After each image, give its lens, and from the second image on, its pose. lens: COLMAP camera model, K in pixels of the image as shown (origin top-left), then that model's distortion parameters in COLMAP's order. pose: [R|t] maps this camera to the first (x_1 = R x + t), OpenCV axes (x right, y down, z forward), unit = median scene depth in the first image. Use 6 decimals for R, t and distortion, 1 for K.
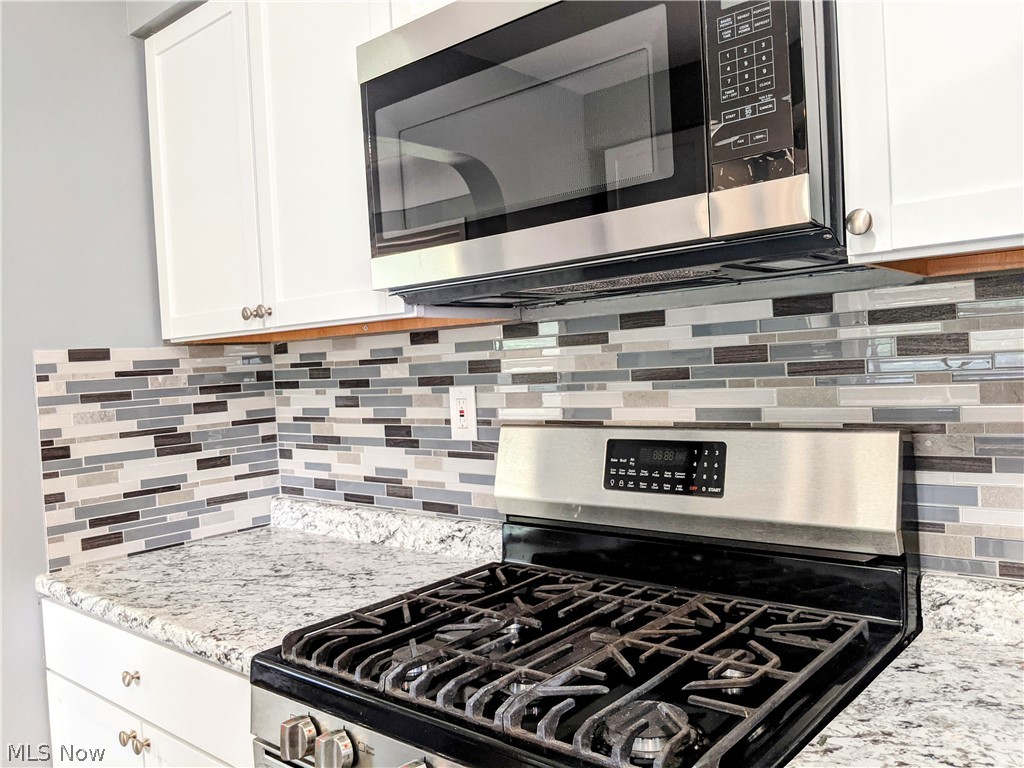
lens RADIAL K [[822.4, 0, 506.9], [0, 822.4, 386.5], [0, 0, 1]] dist [0.005819, -0.042059]
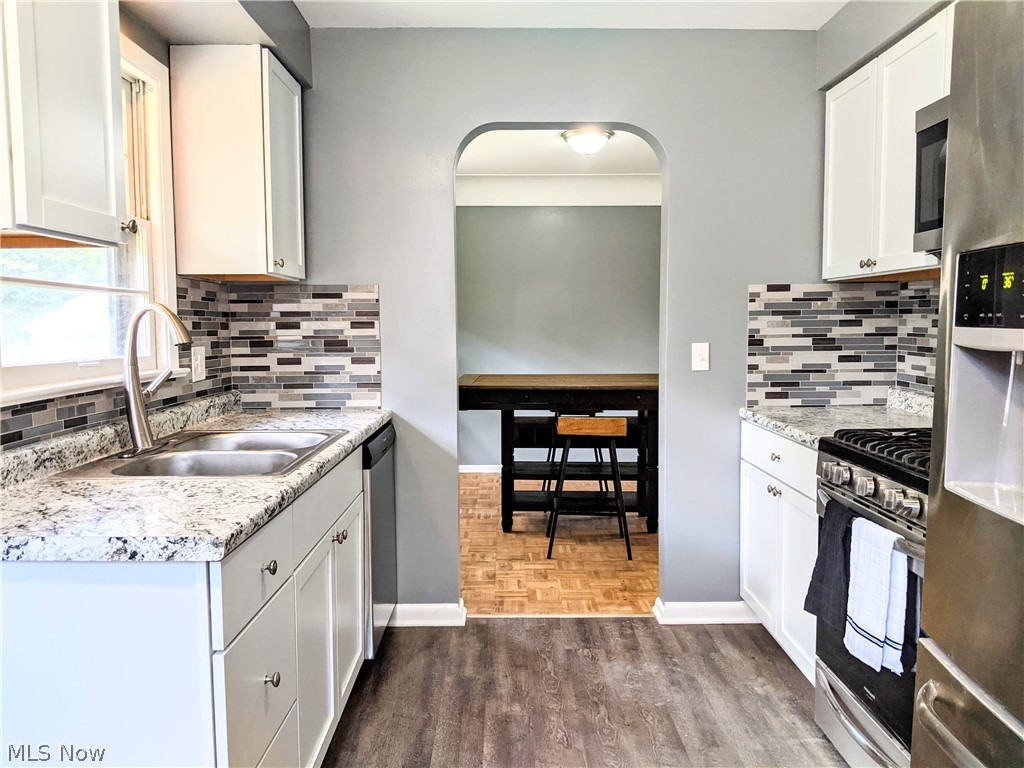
lens RADIAL K [[822.4, 0, 506.6], [0, 822.4, 385.3], [0, 0, 1]] dist [0.005819, -0.042059]
pose [[0.655701, 0.104791, -0.747713, 0.404462], [-0.047838, 0.994098, 0.097370, 0.022797], [0.753504, -0.028077, 0.656844, -0.538414]]
